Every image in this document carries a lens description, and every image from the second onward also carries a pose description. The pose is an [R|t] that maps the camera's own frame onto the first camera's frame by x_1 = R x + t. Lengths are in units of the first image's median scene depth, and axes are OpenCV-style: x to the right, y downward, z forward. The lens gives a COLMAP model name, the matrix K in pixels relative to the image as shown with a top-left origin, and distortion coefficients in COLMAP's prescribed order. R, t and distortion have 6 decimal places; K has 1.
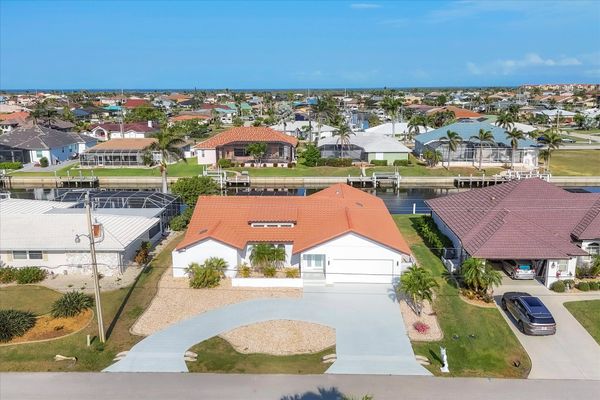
lens RADIAL K [[524.3, 0, 300.0], [0, 524.3, 200.0], [0, 0, 1]] dist [0.045157, -0.008882]
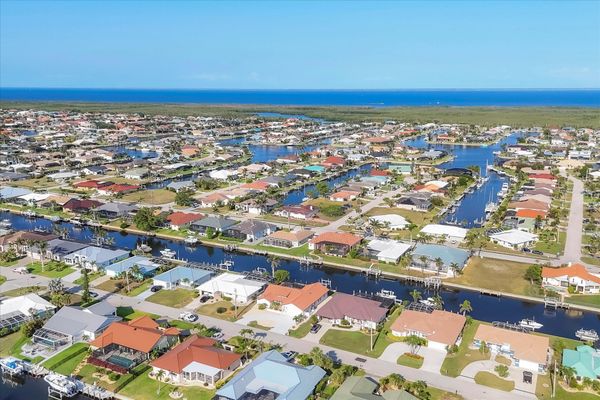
lens RADIAL K [[524.3, 0, 300.0], [0, 524.3, 200.0], [0, 0, 1]] dist [0.045157, -0.008882]
pose [[0.901210, 0.100803, -0.421497, 1.718133], [-0.098170, 0.994775, 0.028006, -0.825907], [0.422118, 0.016139, 0.906397, -2.620098]]
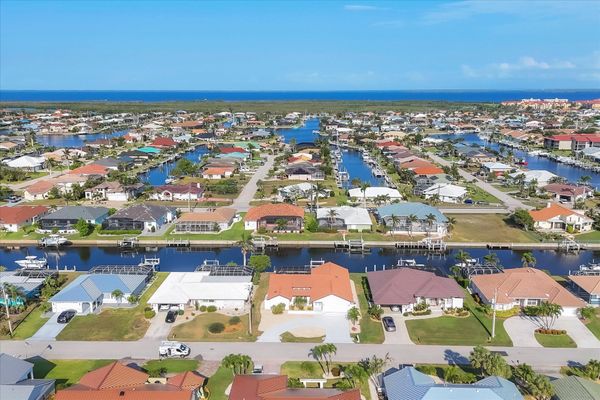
lens RADIAL K [[525.1, 0, 300.0], [0, 525.1, 200.0], [0, 0, 1]] dist [0.065173, -0.008007]
pose [[0.999942, 0.003769, 0.010041, -0.090267], [-0.003761, 0.999993, -0.000826, -0.393196], [-0.010044, 0.000788, 0.999949, -1.610406]]
